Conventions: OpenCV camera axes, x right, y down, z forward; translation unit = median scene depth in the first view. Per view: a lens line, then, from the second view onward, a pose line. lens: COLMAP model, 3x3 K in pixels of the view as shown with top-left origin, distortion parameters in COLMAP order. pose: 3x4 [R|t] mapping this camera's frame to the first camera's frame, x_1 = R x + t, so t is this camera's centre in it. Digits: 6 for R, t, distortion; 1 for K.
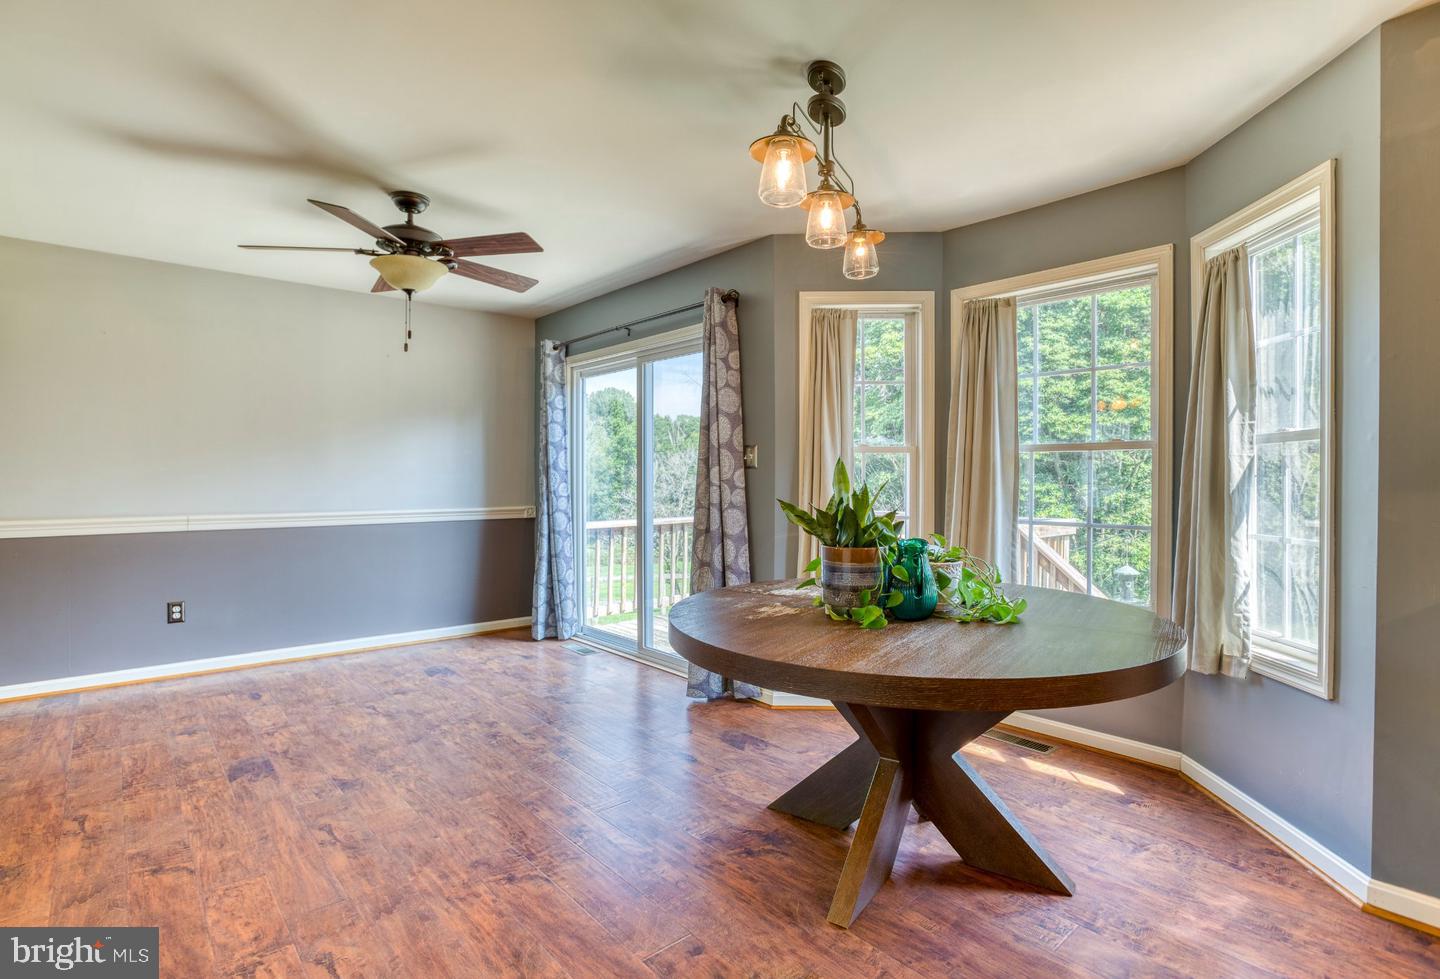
lens RADIAL K [[733.1, 0, 717.0], [0, 733.1, 479.9], [0, 0, 1]] dist [0.051800, 0.000124]
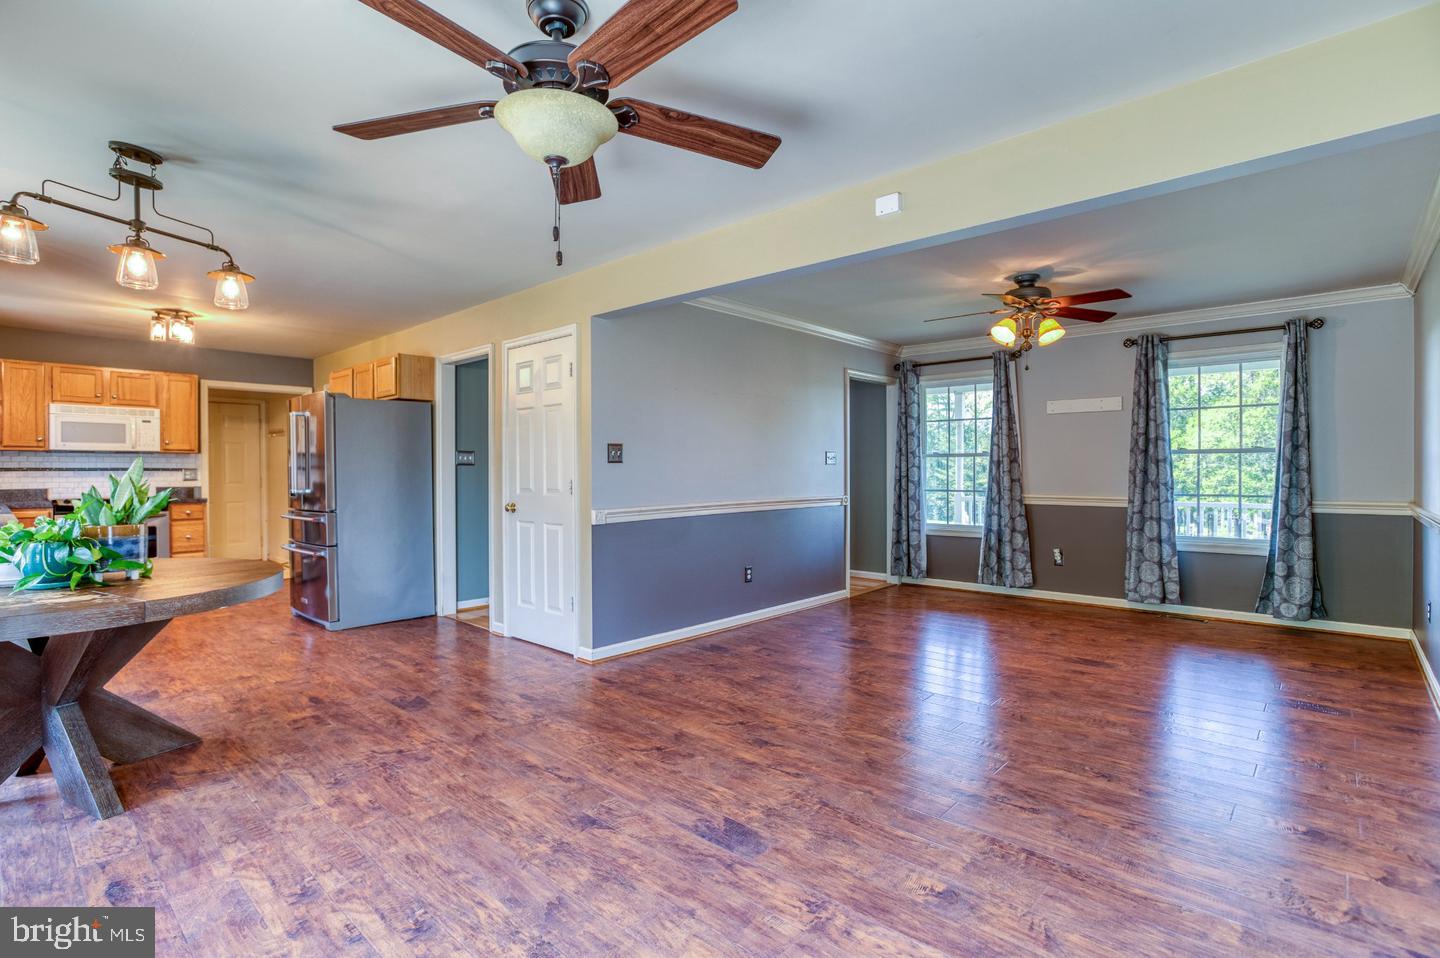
lens RADIAL K [[696.4, 0, 718.6], [0, 696.4, 474.0], [0, 0, 1]] dist [-0.021990, 0.001852]
pose [[-0.991624, 0.005582, -0.129040, -0.561523], [0.004945, 0.999974, 0.005255, -0.001904], [0.129066, 0.004573, -0.991626, 1.881905]]
